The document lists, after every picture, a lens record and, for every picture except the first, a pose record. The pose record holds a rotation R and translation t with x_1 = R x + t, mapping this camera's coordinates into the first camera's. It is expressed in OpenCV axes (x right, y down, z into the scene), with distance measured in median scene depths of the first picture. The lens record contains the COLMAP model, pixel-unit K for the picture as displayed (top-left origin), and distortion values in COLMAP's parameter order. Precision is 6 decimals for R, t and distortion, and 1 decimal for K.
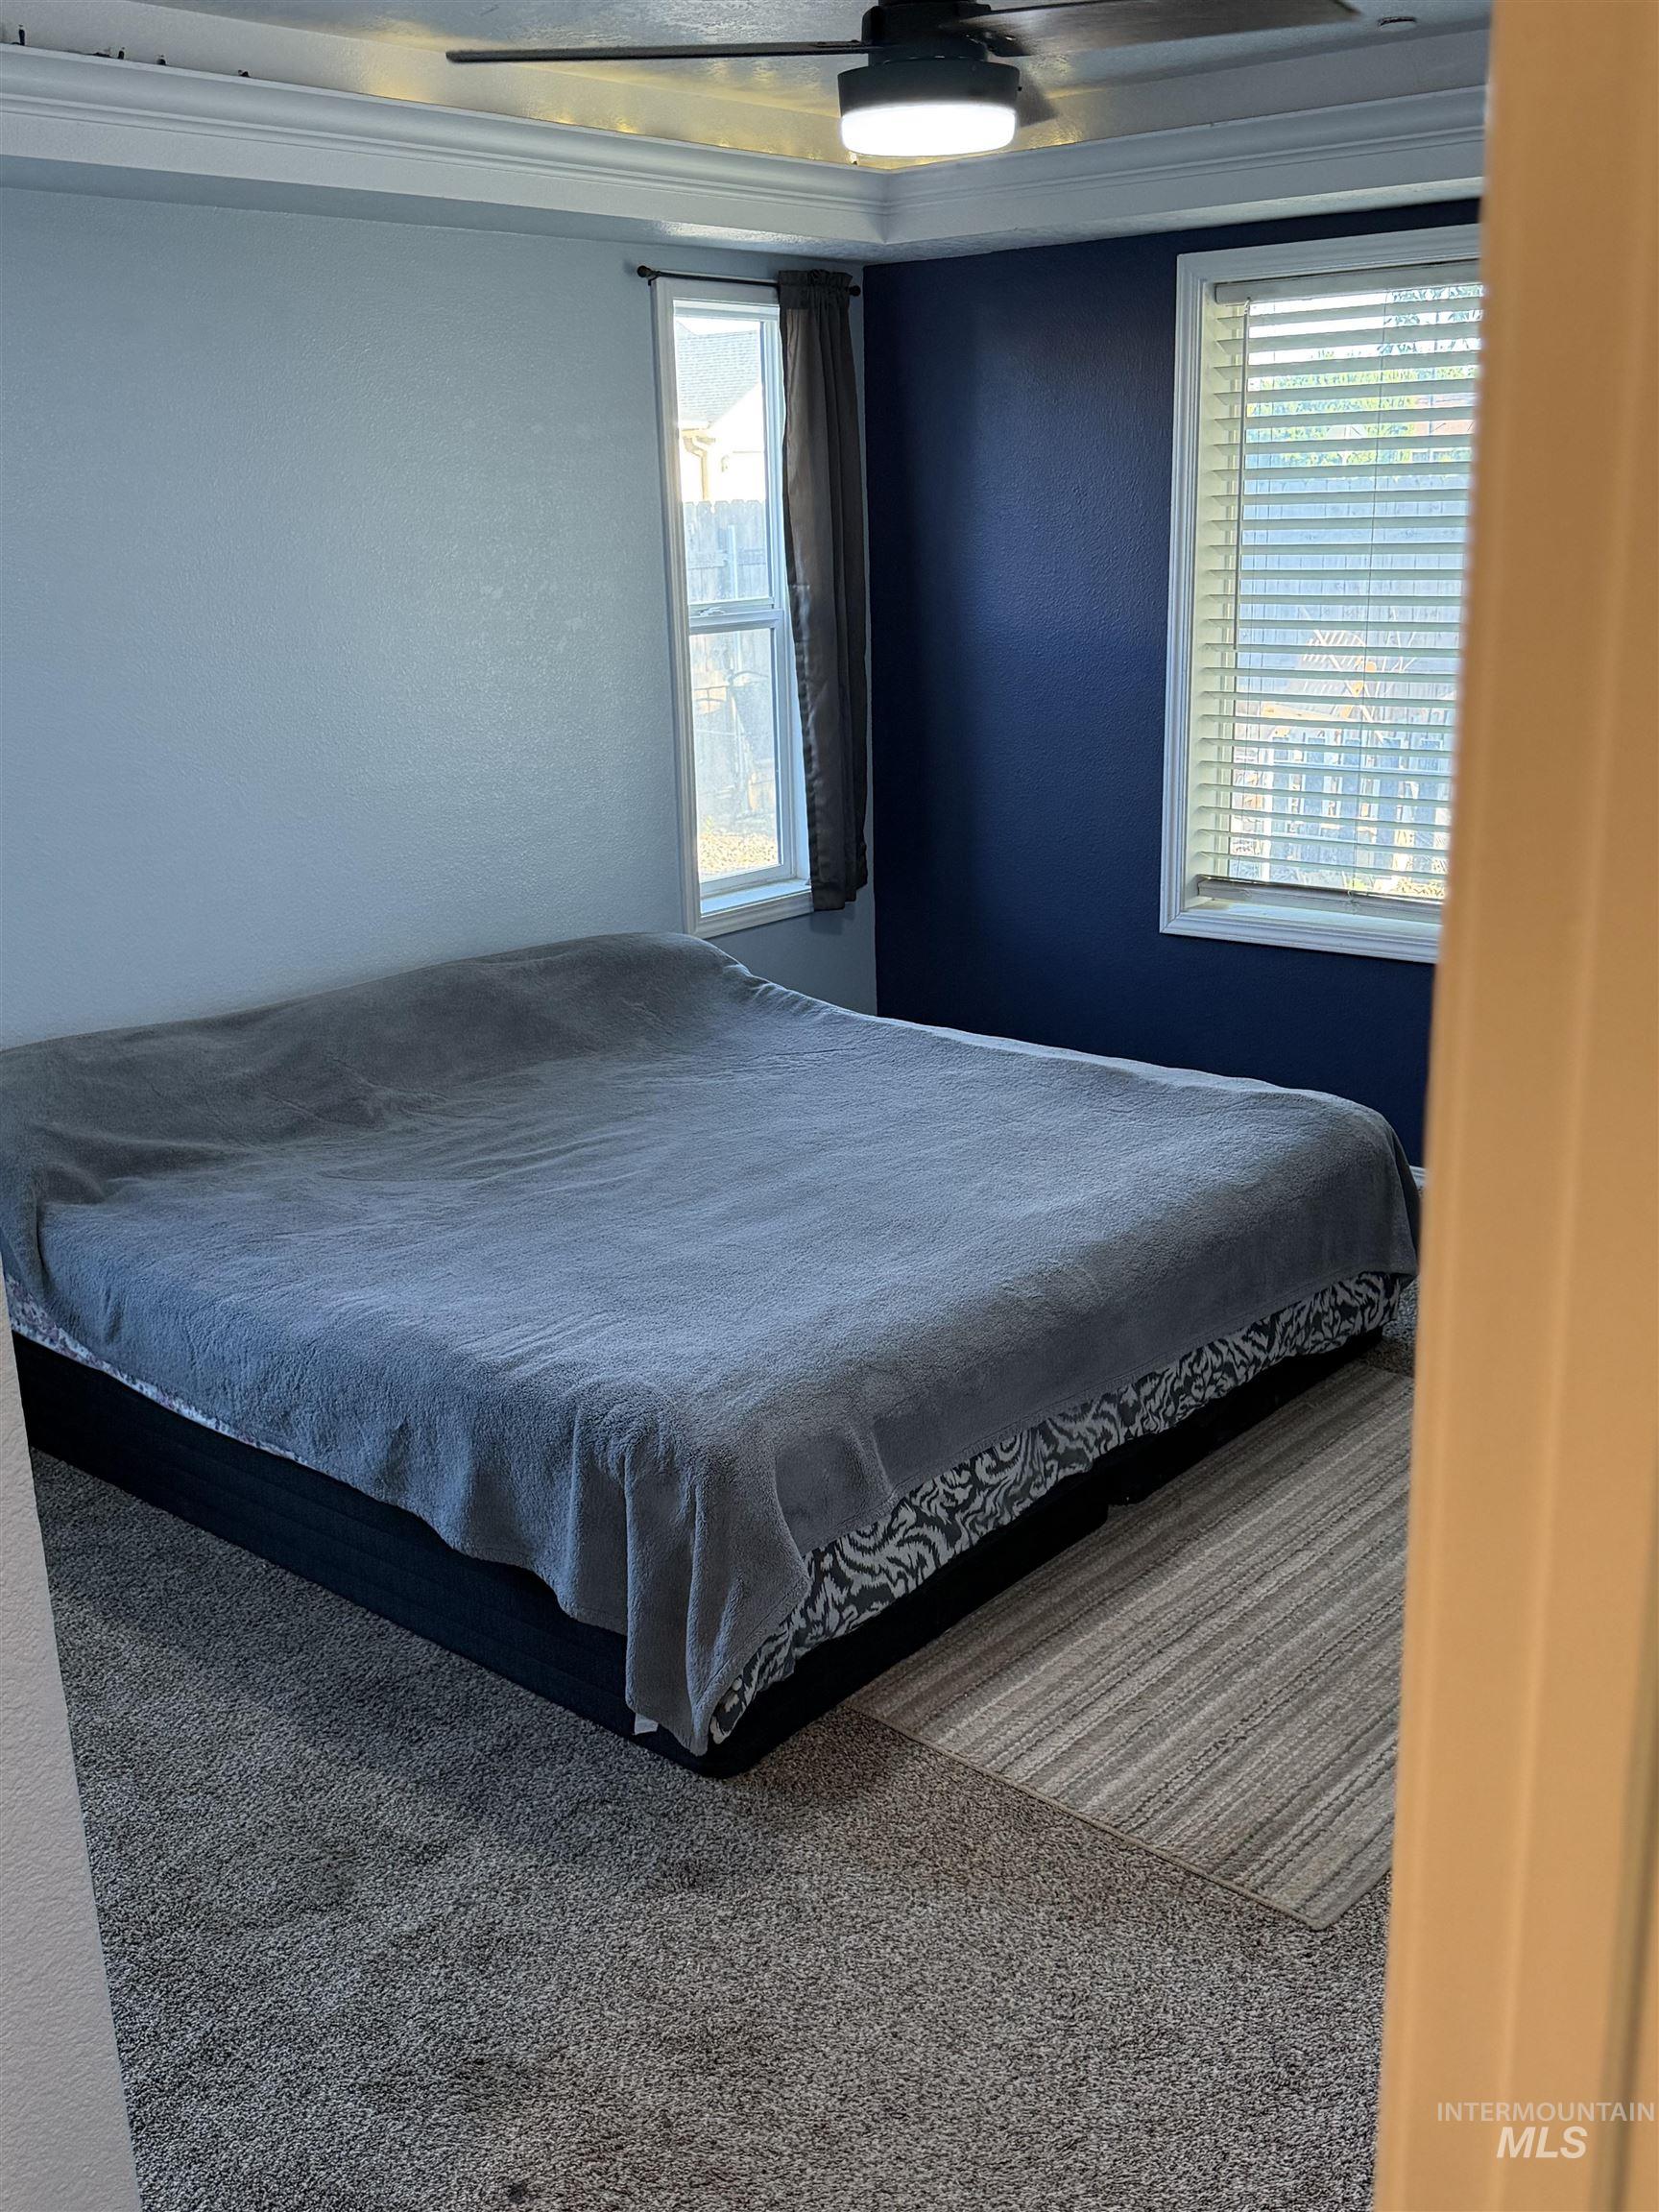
lens RADIAL K [[2090.0, 0, 828.7], [0, 2090.0, 1076.3], [0, 0, 1]] dist [0.163528, -0.341194]
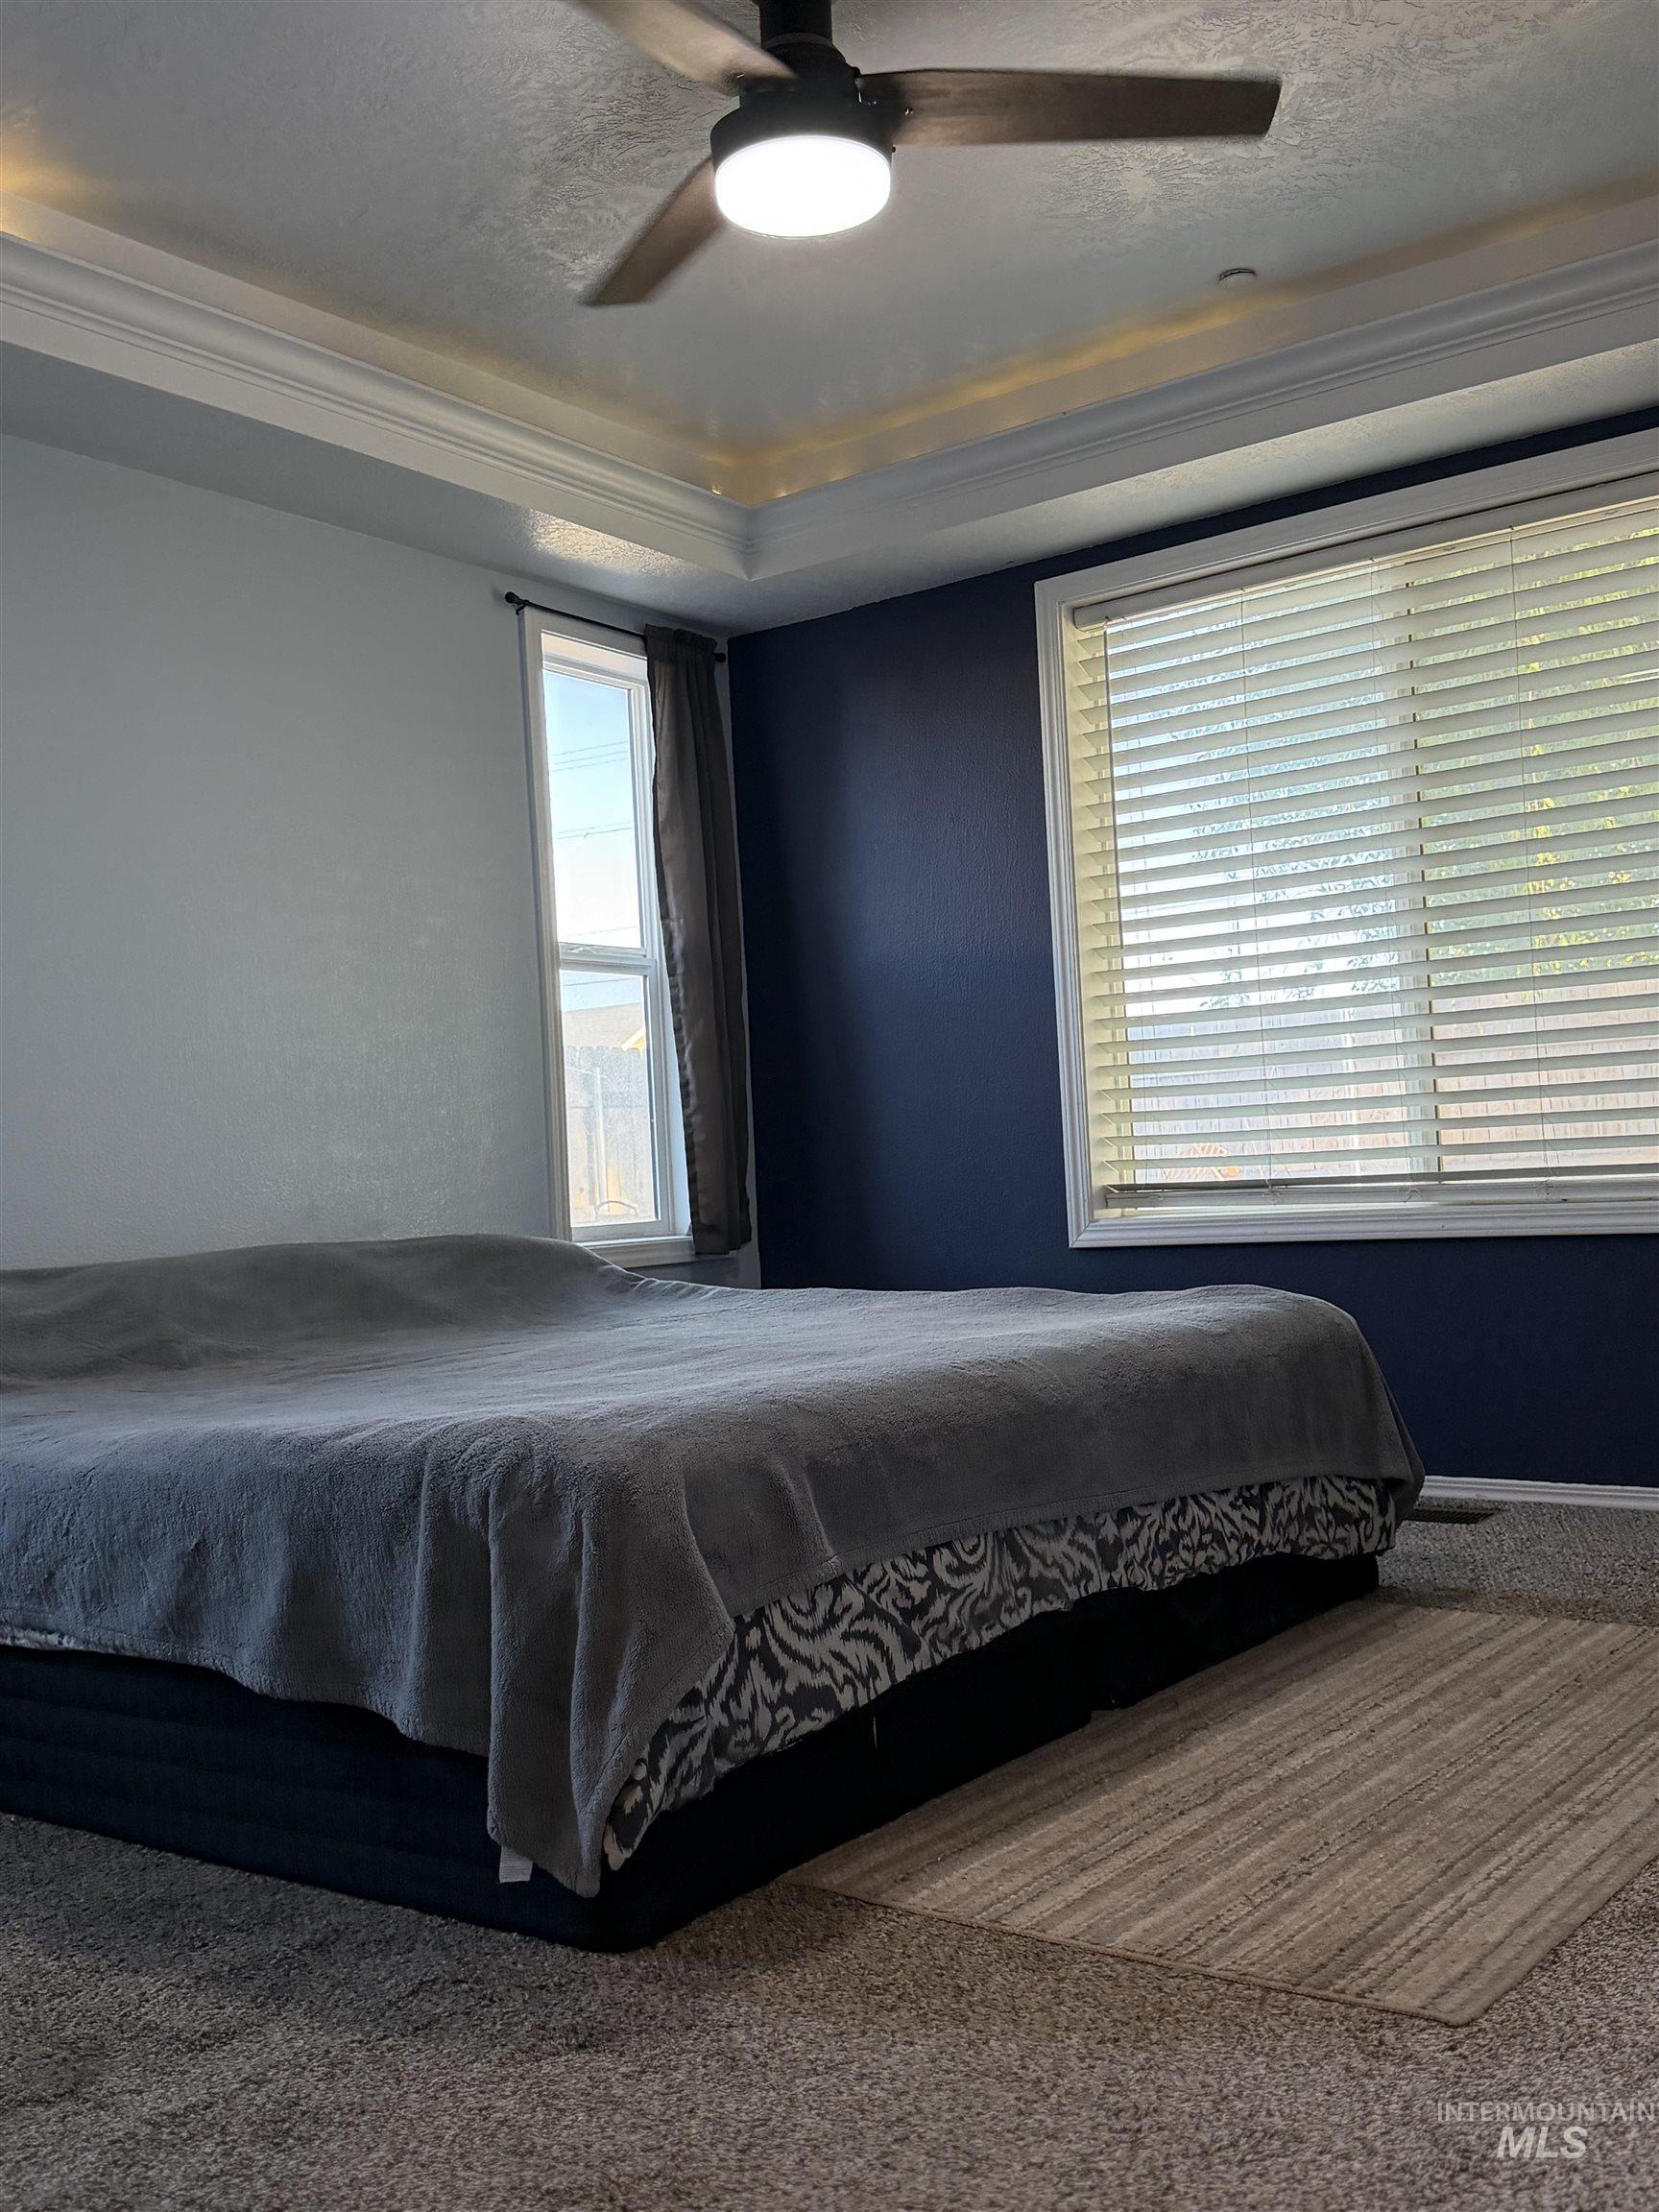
lens RADIAL K [[2090.0, 0, 828.7], [0, 2090.0, 1076.3], [0, 0, 1]] dist [0.163528, -0.341194]
pose [[0.997314, -0.024221, 0.069127, -0.020996], [0.044161, 0.951767, -0.303626, 0.261136], [-0.058439, 0.305863, 0.950280, 0.196579]]
